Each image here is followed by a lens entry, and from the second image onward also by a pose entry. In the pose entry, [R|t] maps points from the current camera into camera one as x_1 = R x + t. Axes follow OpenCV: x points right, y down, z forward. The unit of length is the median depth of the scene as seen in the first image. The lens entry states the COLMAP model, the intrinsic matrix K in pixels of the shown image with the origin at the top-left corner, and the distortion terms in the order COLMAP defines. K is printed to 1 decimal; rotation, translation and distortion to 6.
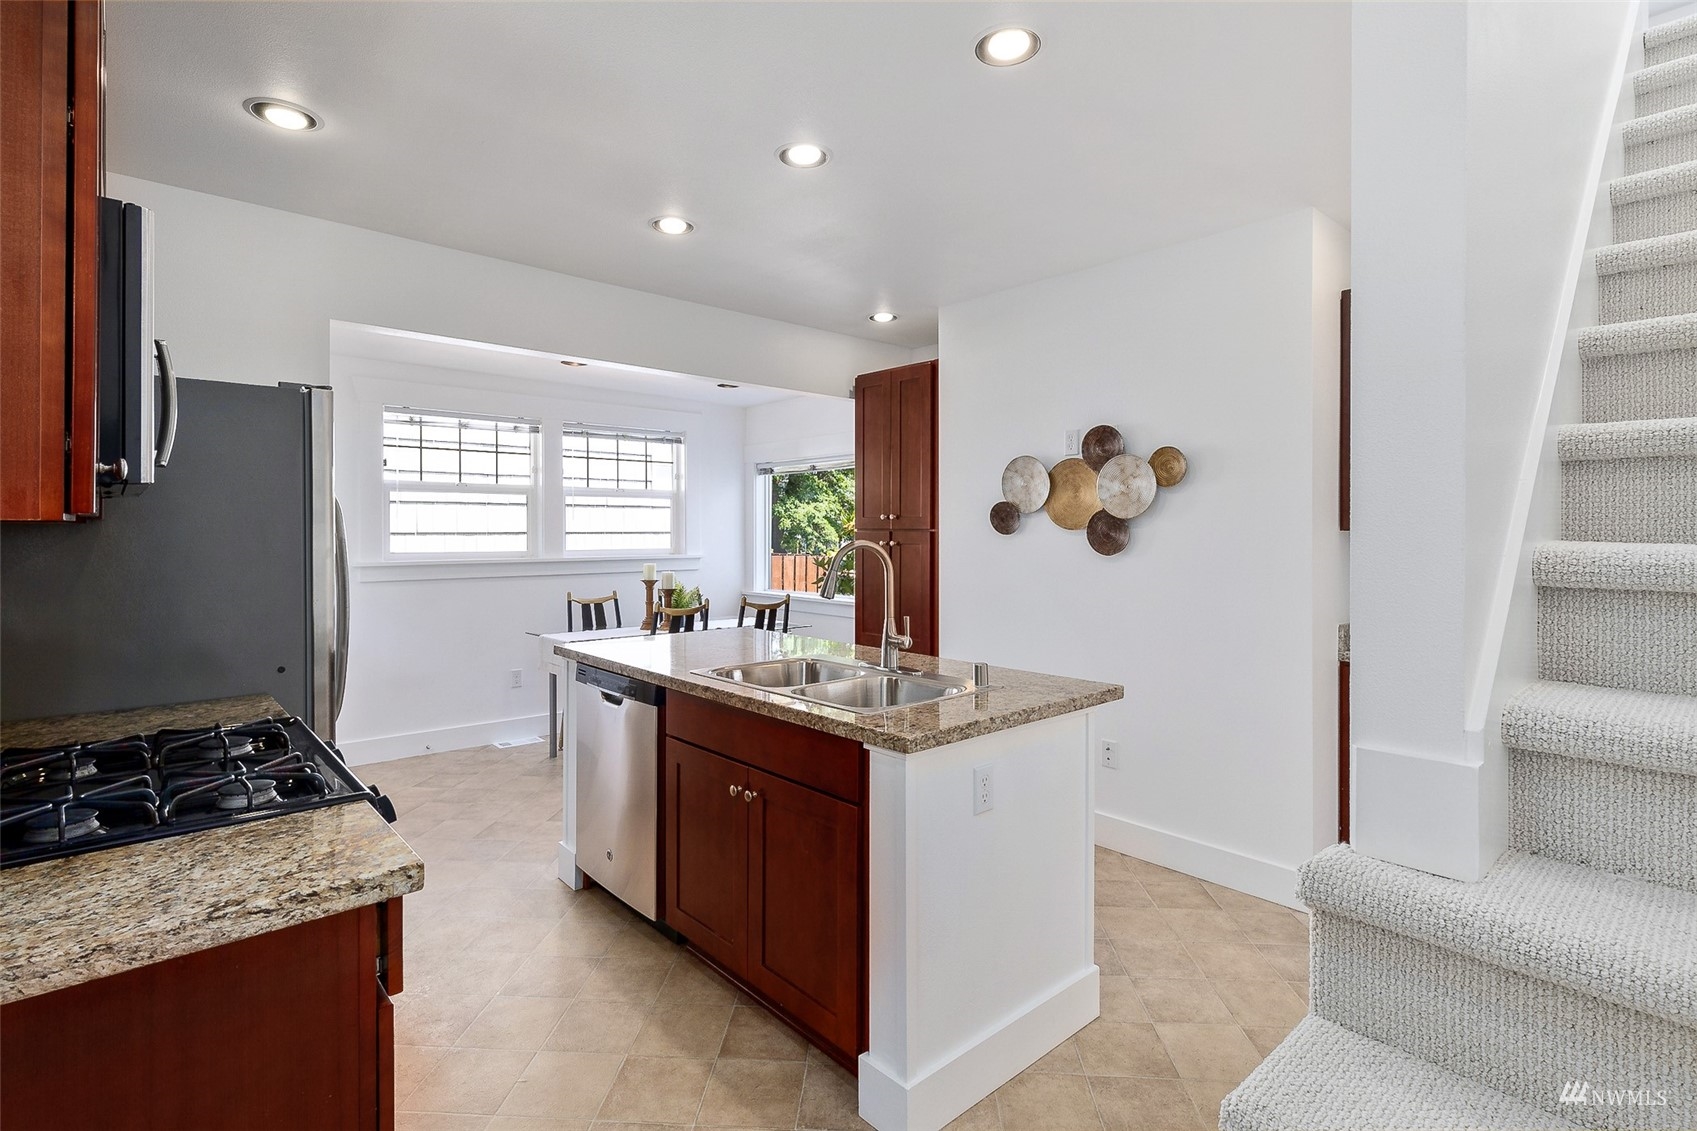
lens RADIAL K [[814.8, 0, 819.0], [0, 814.8, 536.9], [0, 0, 1]] dist [0.036665, -0.000082]
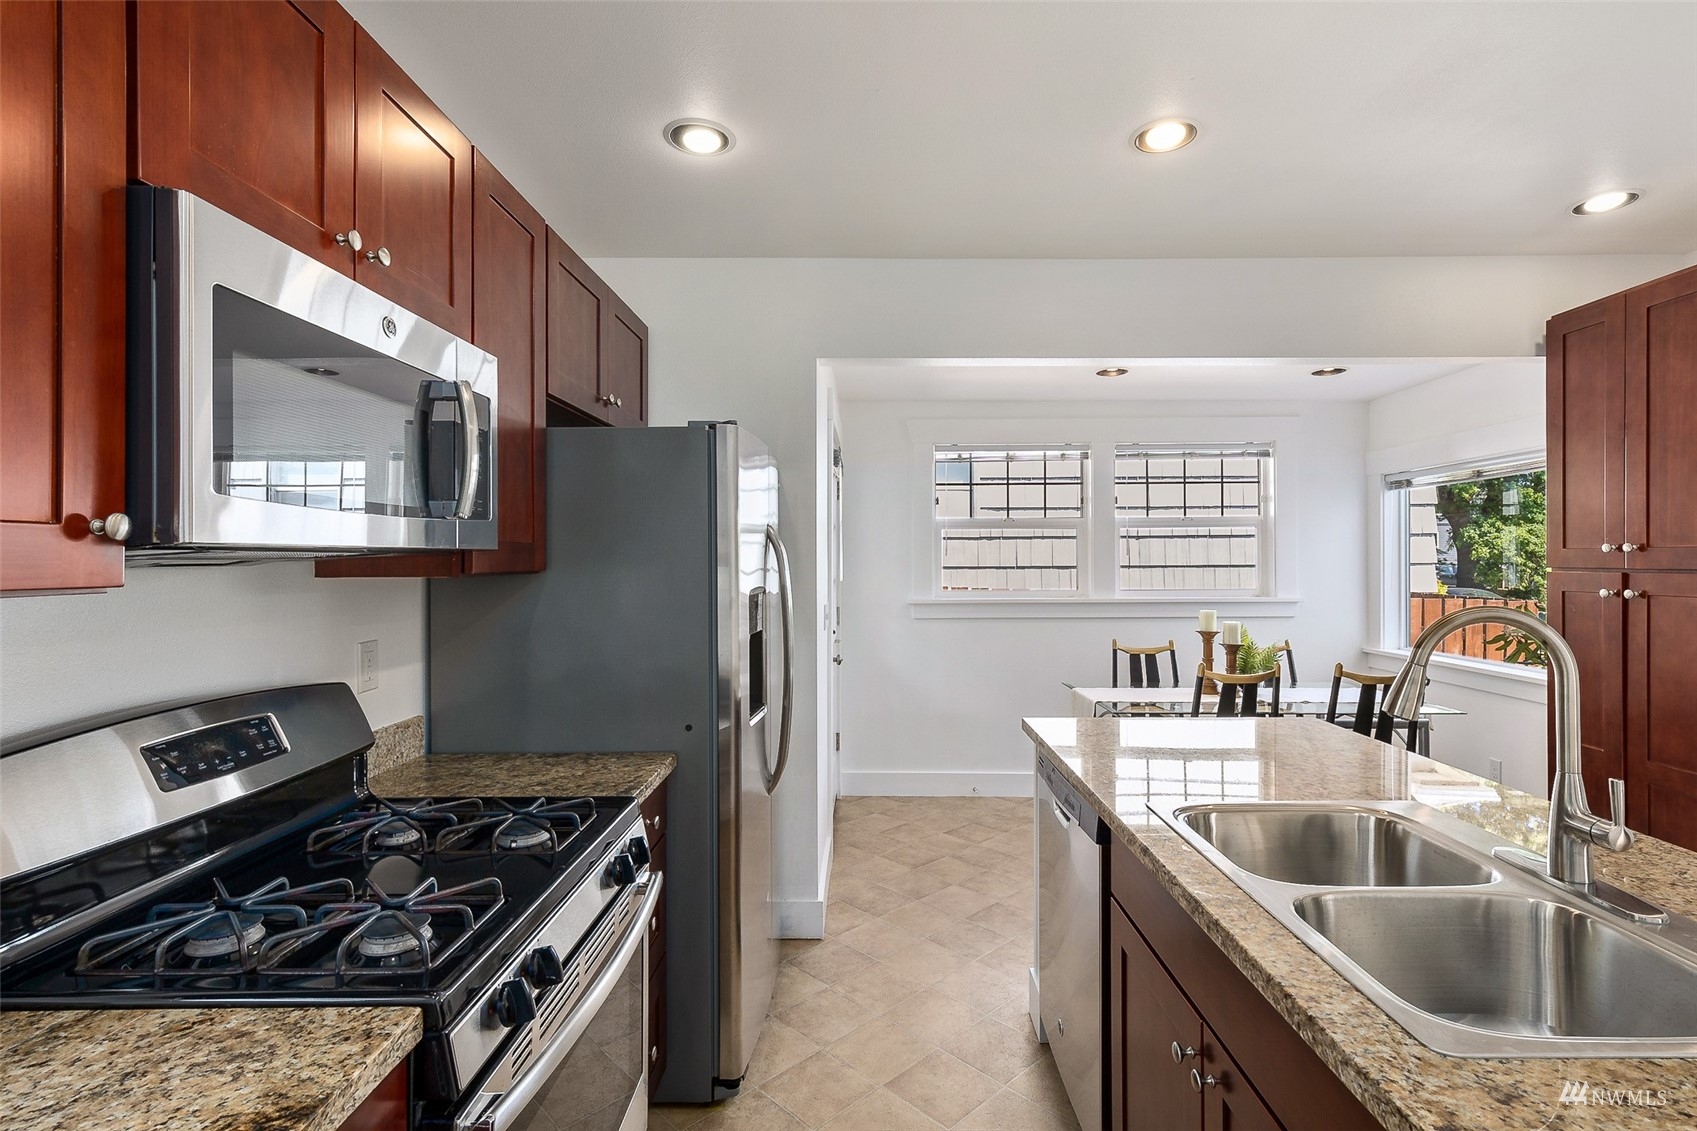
lens RADIAL K [[790.6, 0, 877.7], [0, 790.6, 563.7], [0, 0, 1]] dist [0.015715, -0.000730]
pose [[0.768435, -0.002629, -0.639923, 0.039468], [-0.000101, 0.999991, -0.004229, -0.009563], [0.639928, 0.003315, 0.768427, 0.203253]]
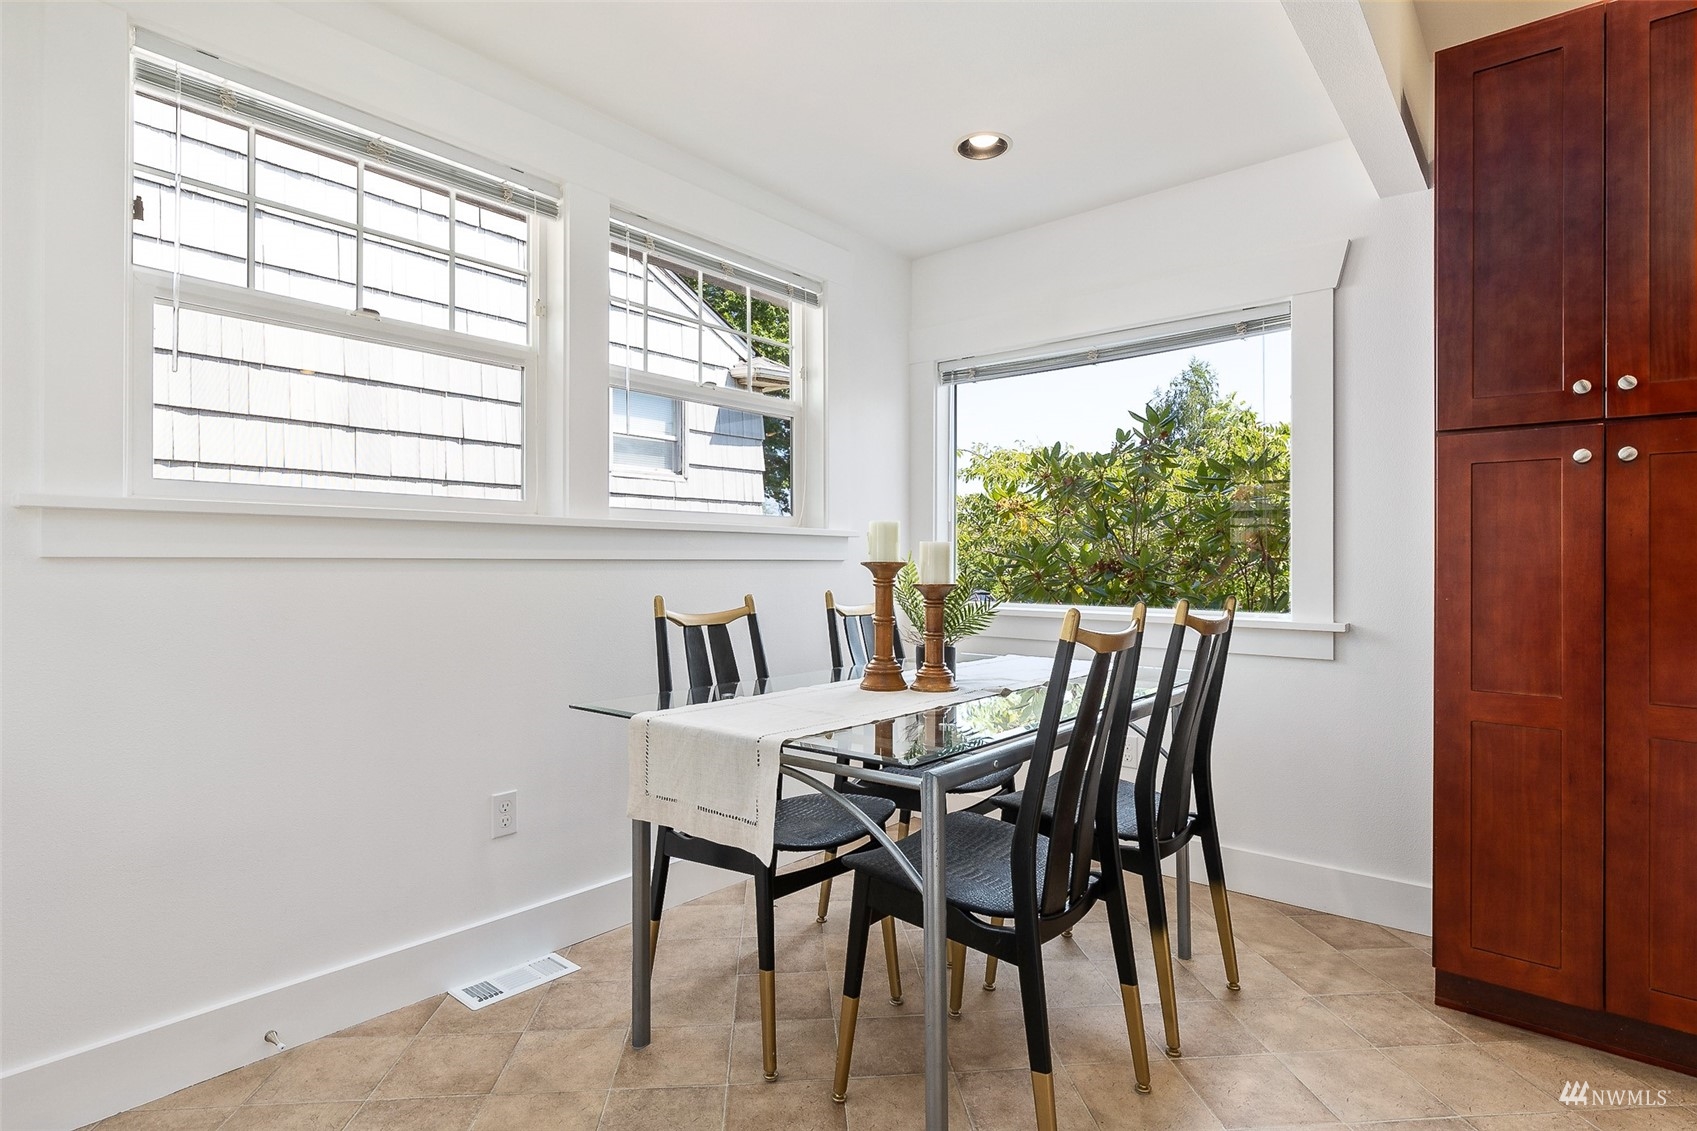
lens RADIAL K [[862.9, 0, 848.5], [0, 862.9, 565.5], [0, 0, 1]] dist [-0.011653, -0.000240]
pose [[0.984993, 0.005125, 0.172517, -0.297311], [-0.004456, 0.999981, -0.004268, 0.056297], [-0.172536, 0.003436, 0.984997, 0.599844]]
